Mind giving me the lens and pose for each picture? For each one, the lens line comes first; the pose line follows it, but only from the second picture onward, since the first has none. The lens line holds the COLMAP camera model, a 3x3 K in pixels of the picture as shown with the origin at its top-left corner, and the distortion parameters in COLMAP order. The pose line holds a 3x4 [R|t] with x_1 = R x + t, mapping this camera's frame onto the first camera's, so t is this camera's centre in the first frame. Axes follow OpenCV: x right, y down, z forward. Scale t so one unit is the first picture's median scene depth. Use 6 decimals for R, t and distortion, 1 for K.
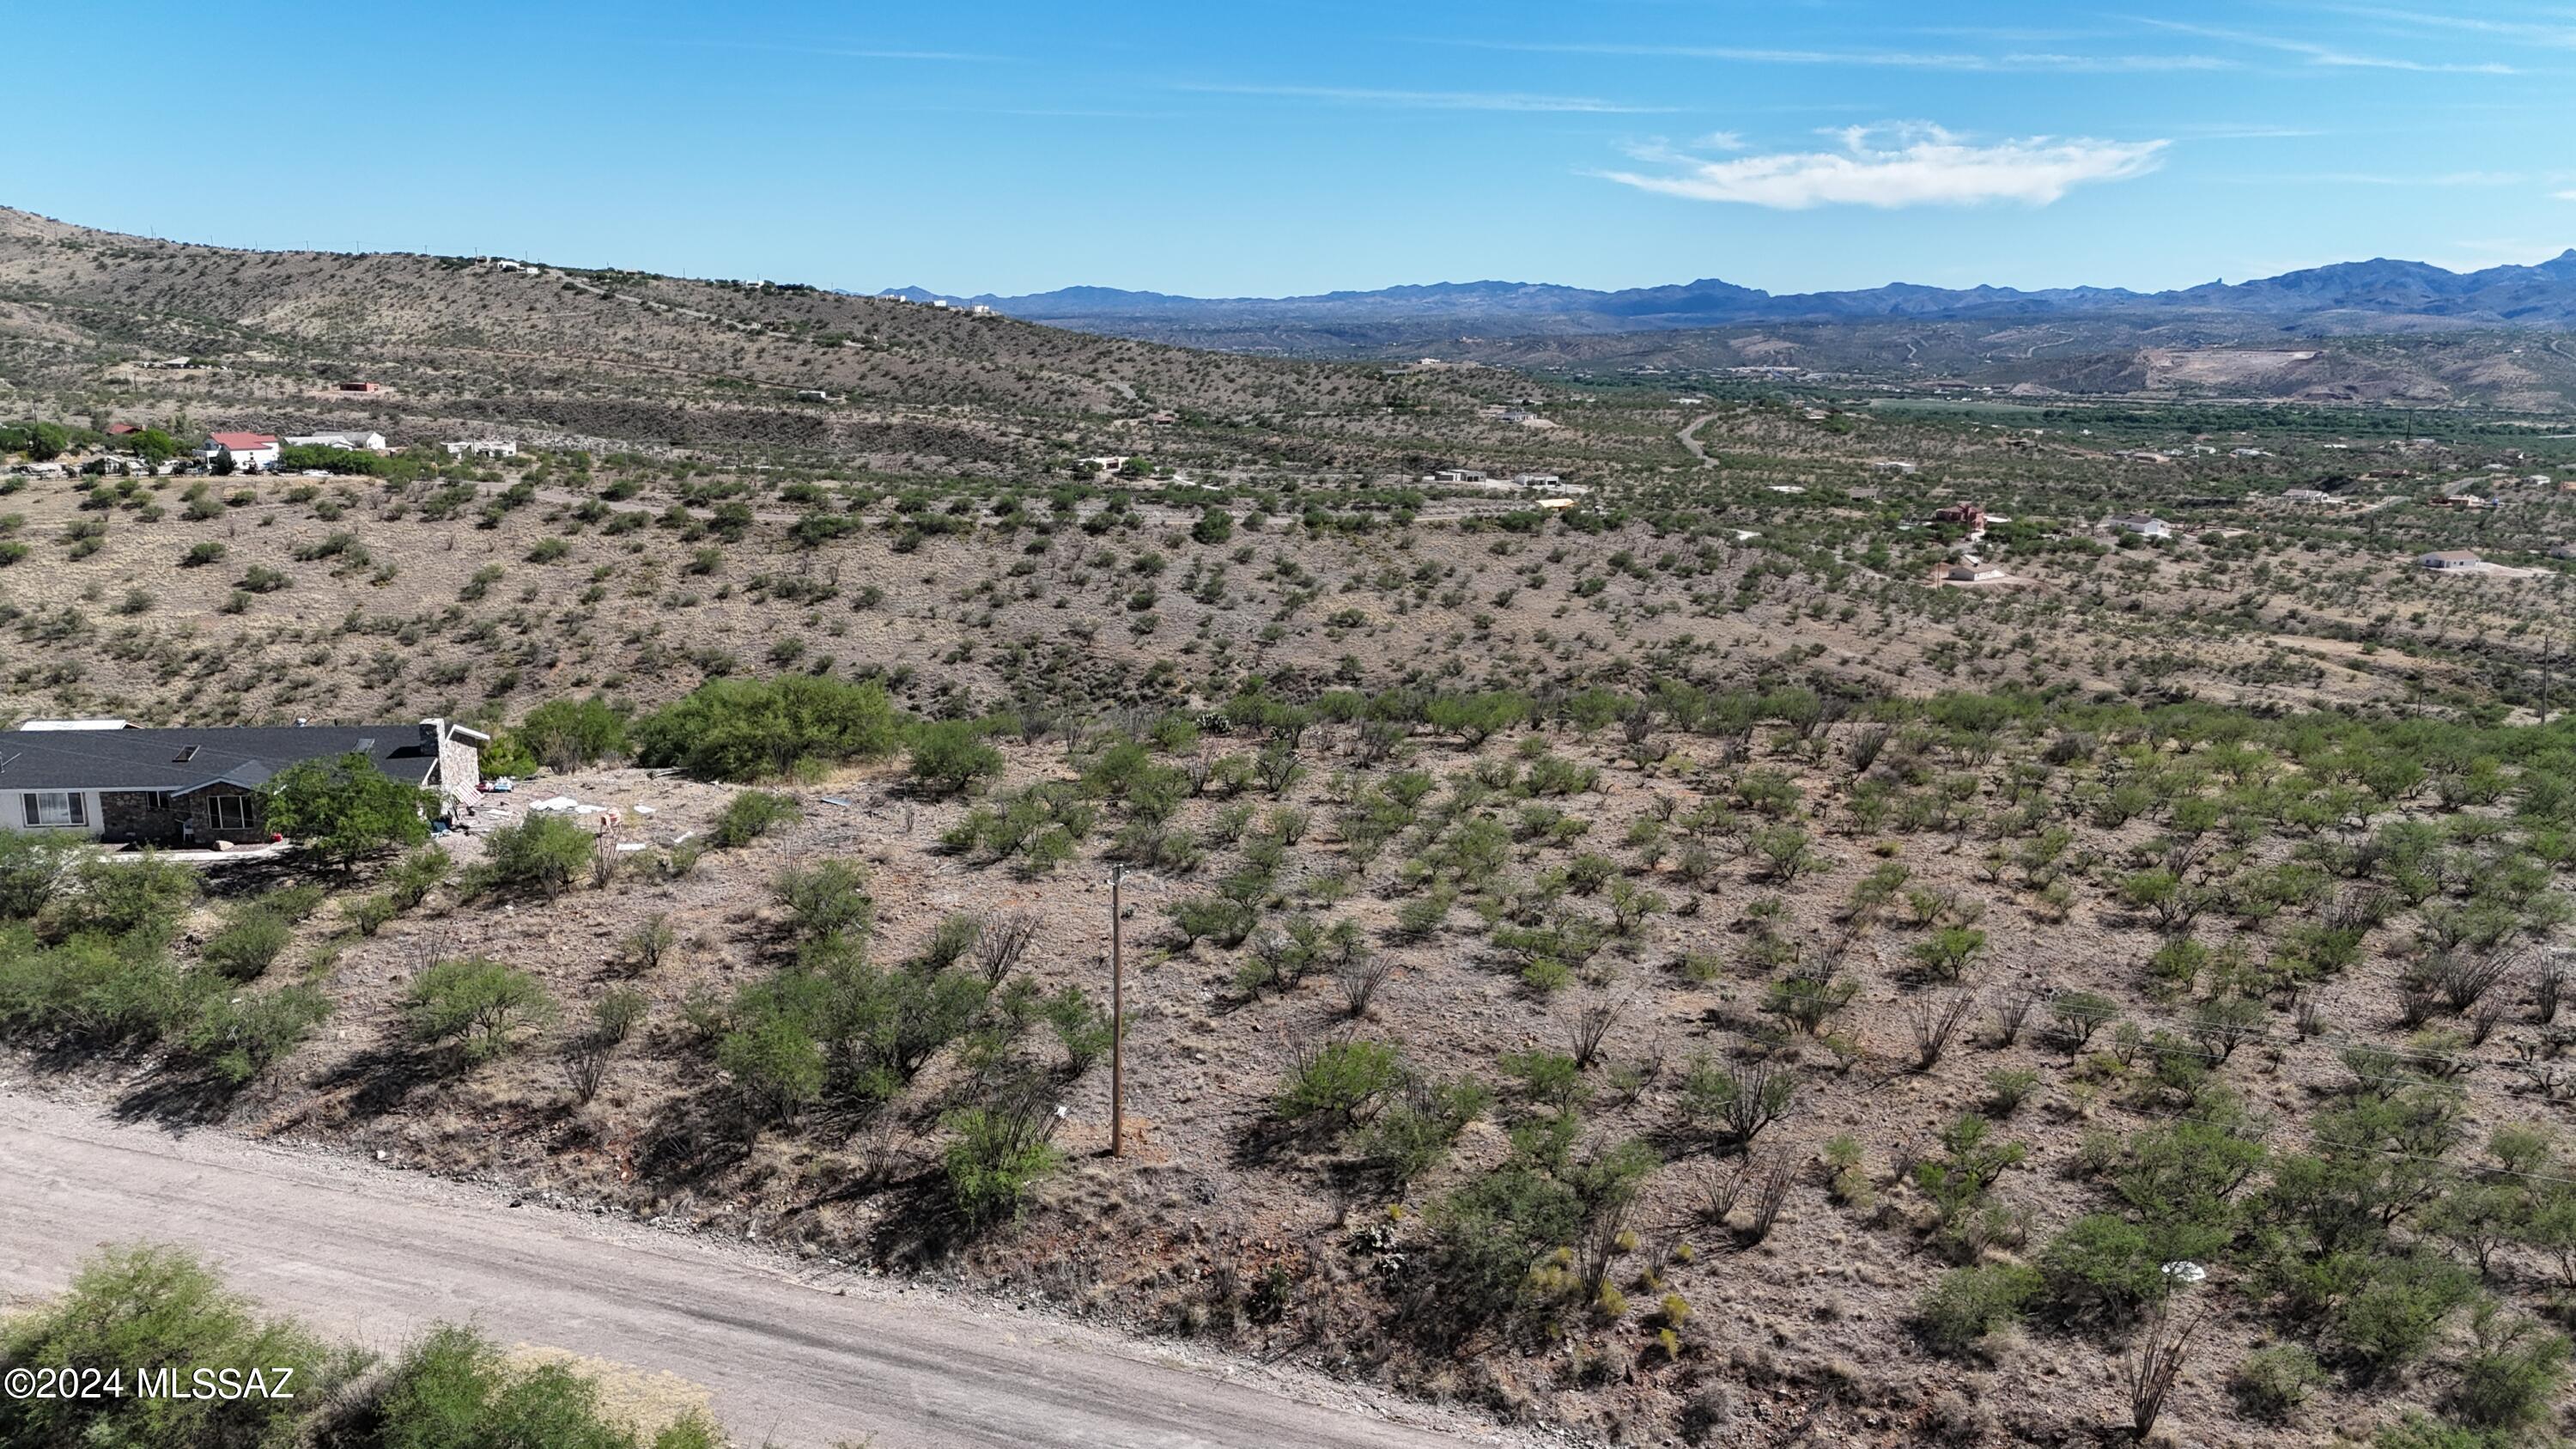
lens RADIAL K [[1892.6, 0, 1284.9], [0, 1892.6, 737.5], [0, 0, 1]] dist [0.068845, -0.063323]
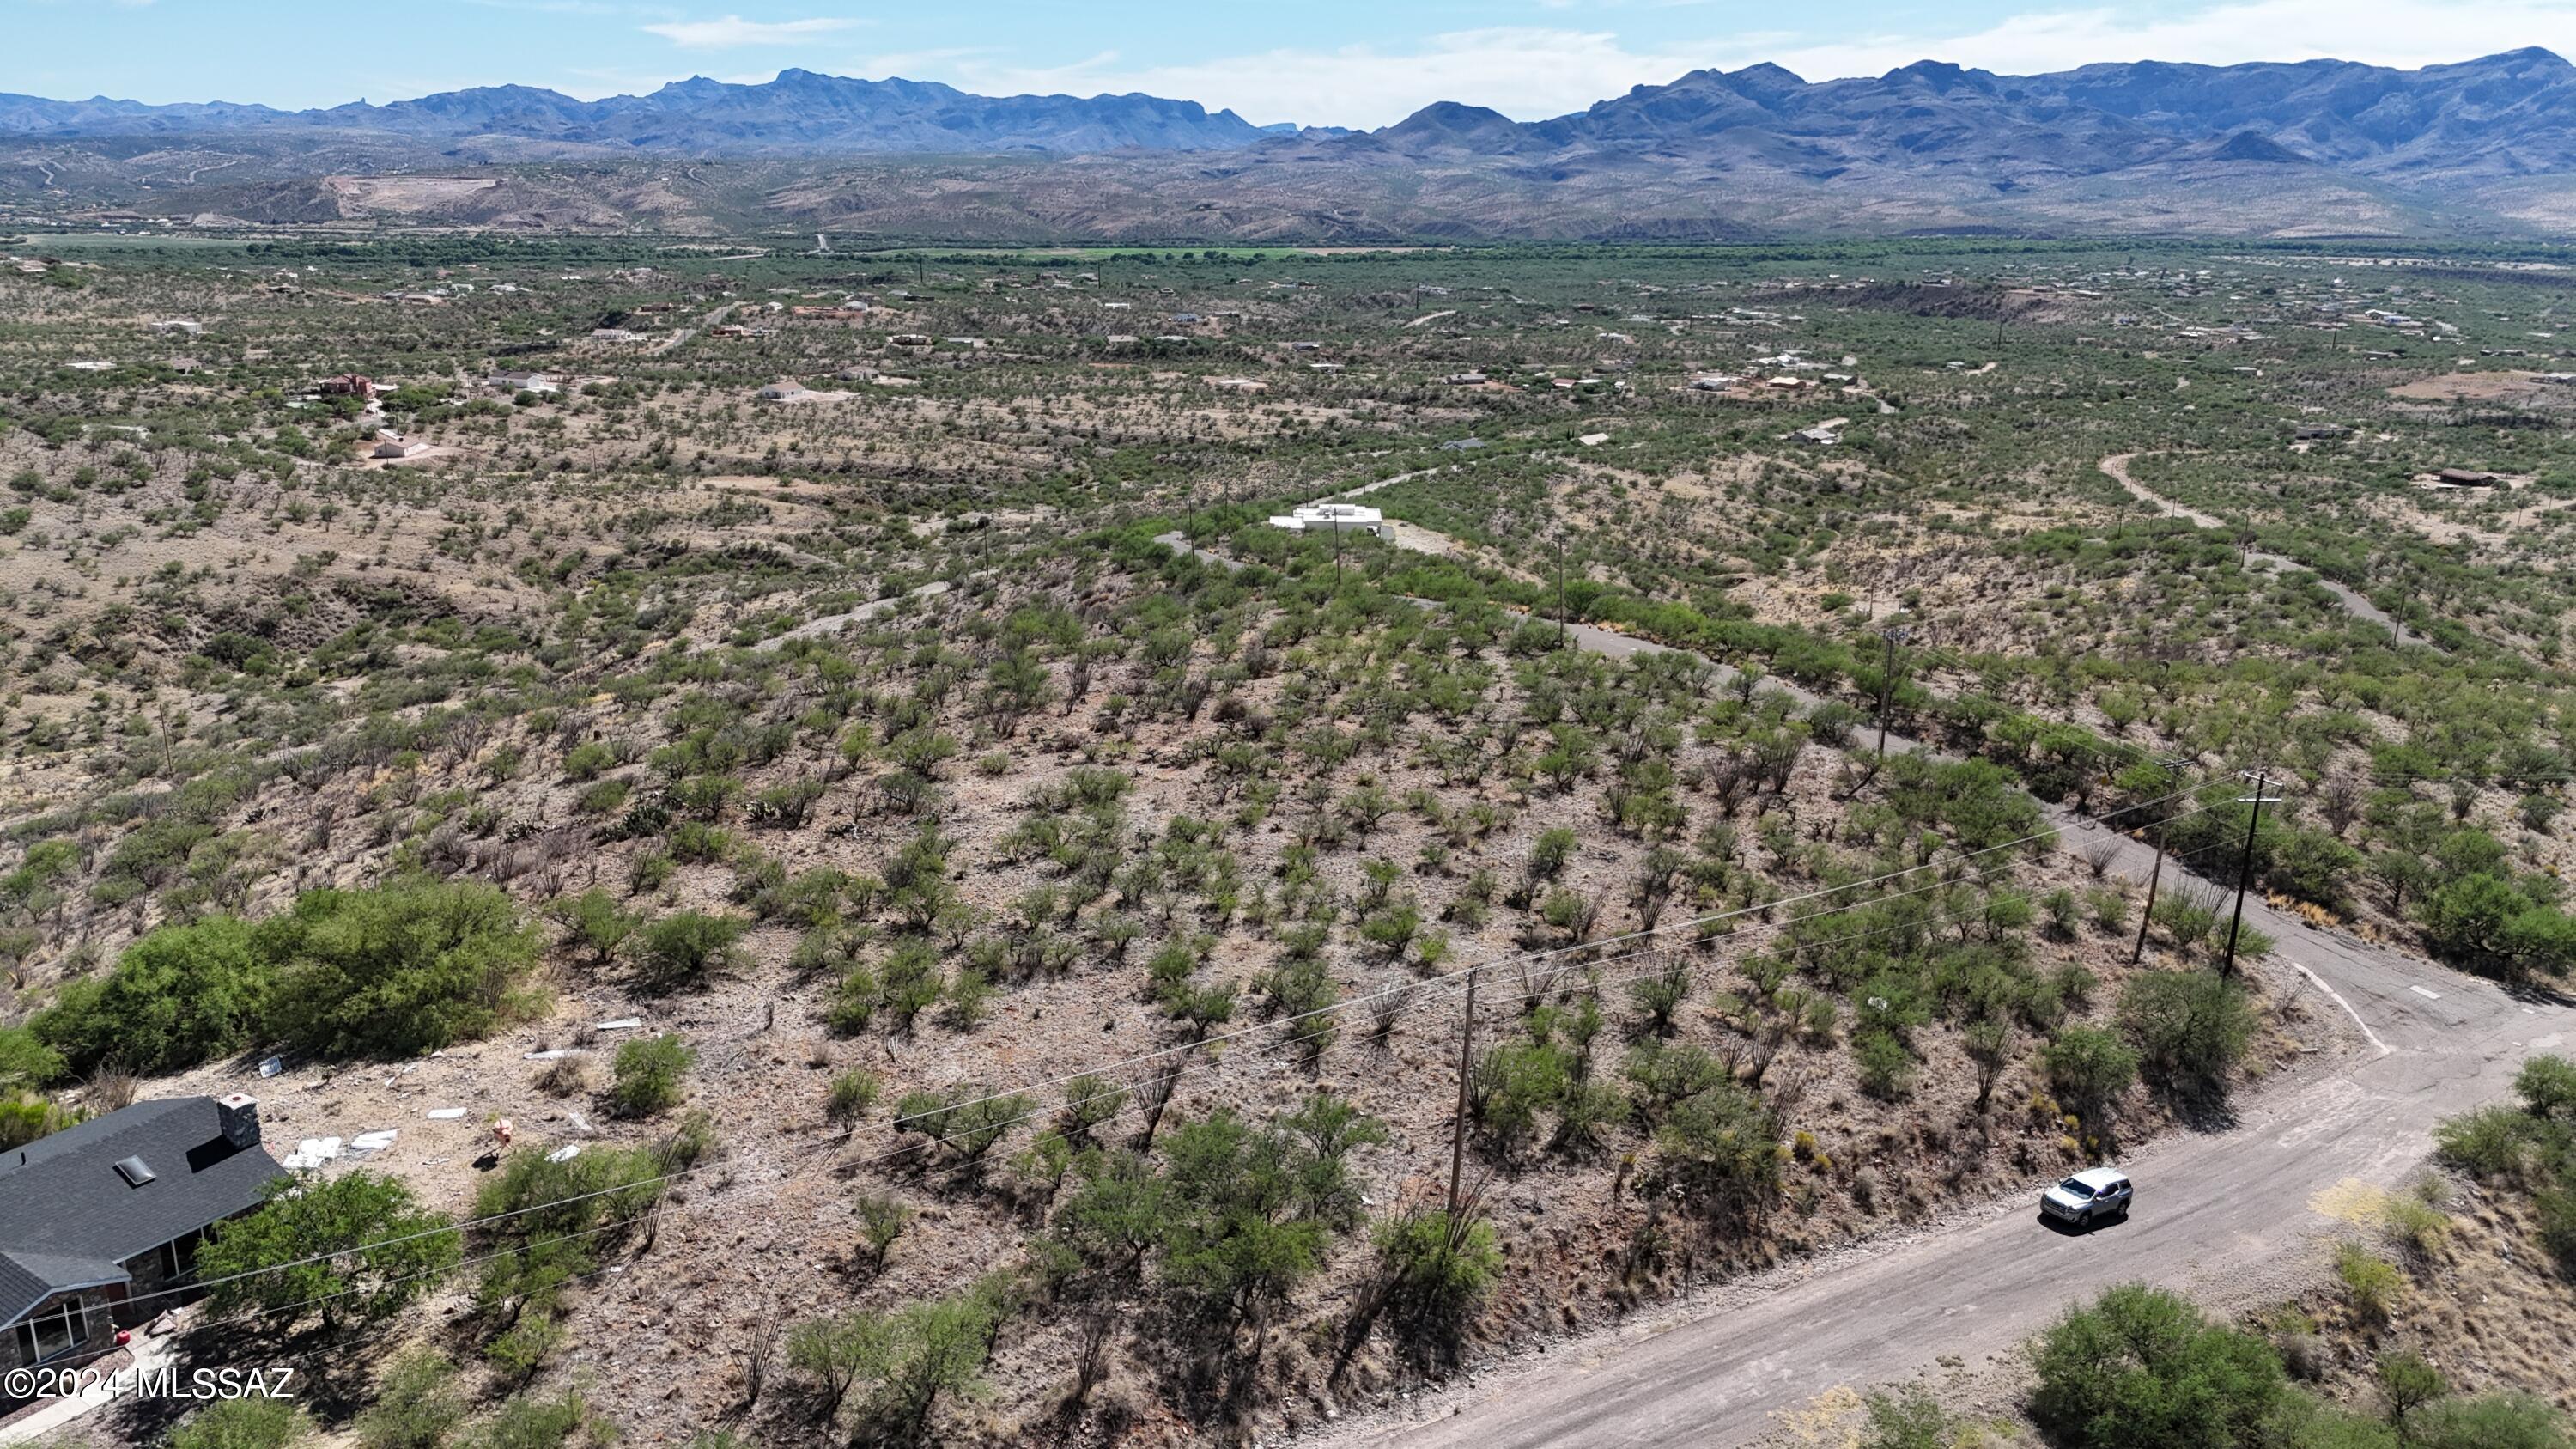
lens RADIAL K [[1892.6, 0, 1287.9], [0, 1892.6, 717.1], [0, 0, 1]] dist [0.068845, -0.063323]
pose [[0.638949, -0.216431, 0.738175, -0.688925], [0.158290, 0.976060, 0.149166, -0.193385], [-0.752787, 0.021536, 0.657912, 0.216895]]
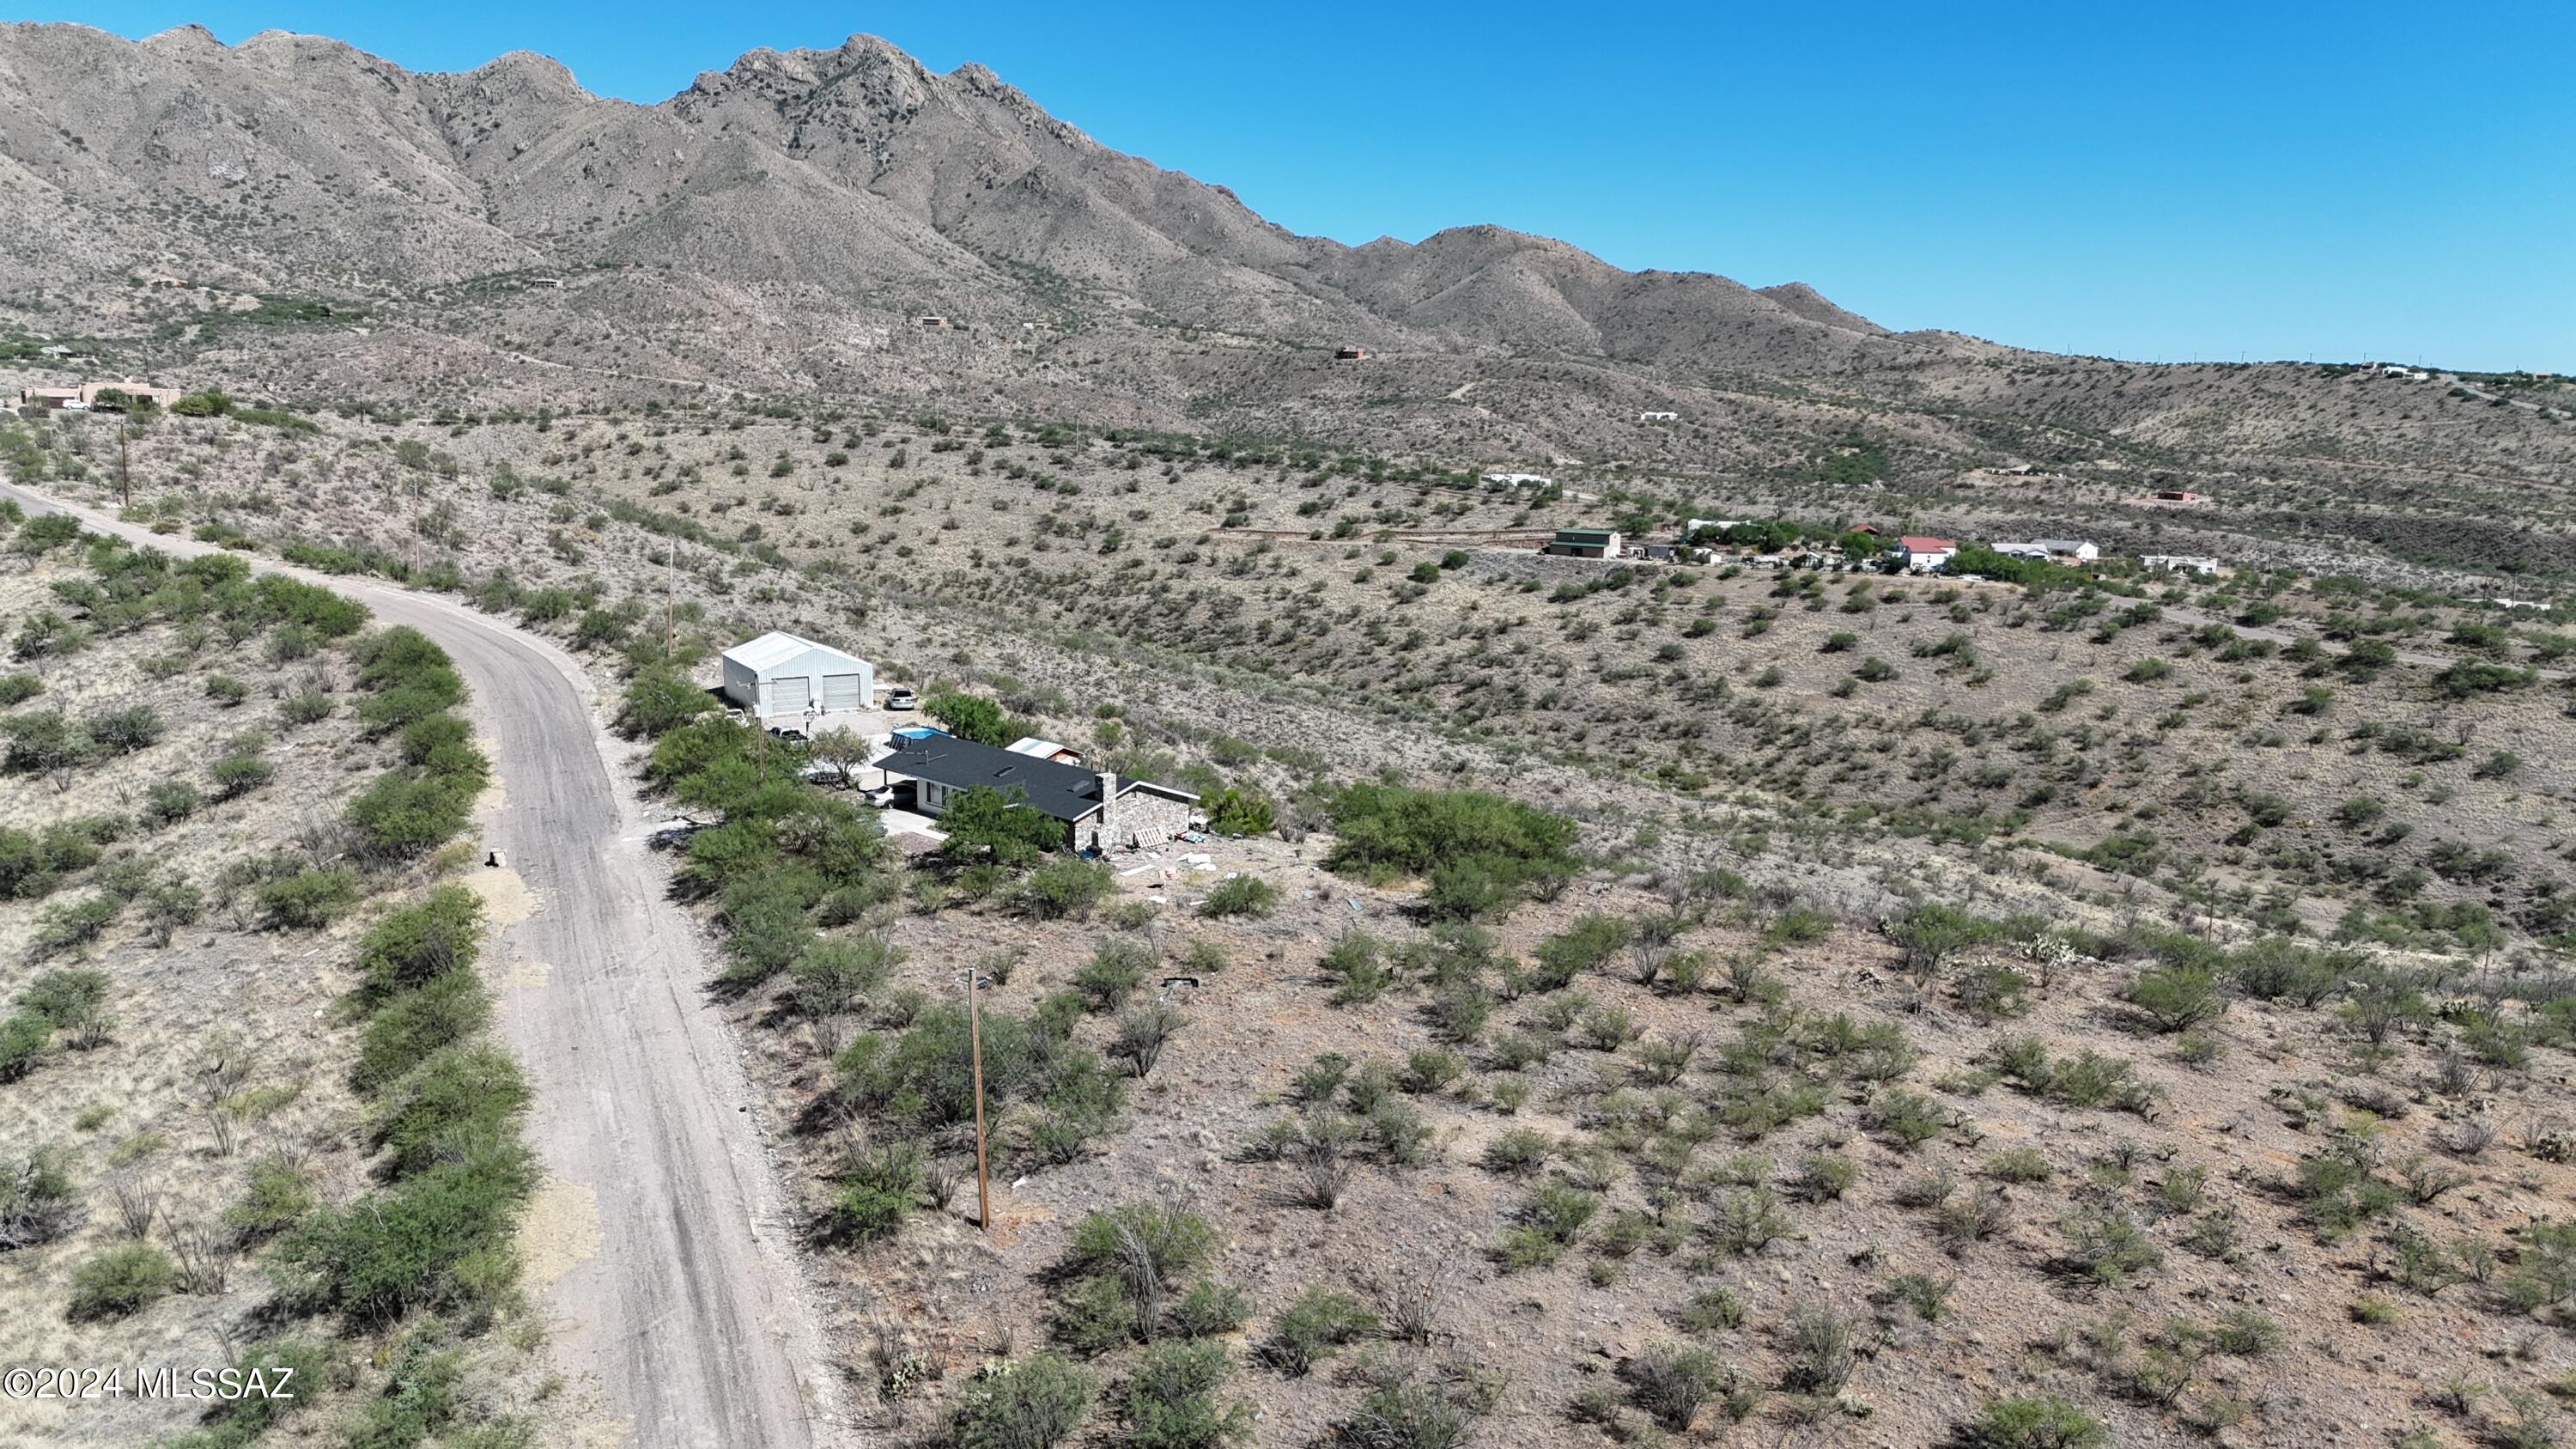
lens RADIAL K [[1892.6, 0, 1281.0], [0, 1892.6, 744.8], [0, 0, 1]] dist [0.068845, -0.063323]
pose [[0.598281, 0.138617, -0.789205, 0.622741], [-0.177508, 0.983379, 0.038156, -0.096975], [0.781377, 0.117262, 0.612943, 0.301359]]
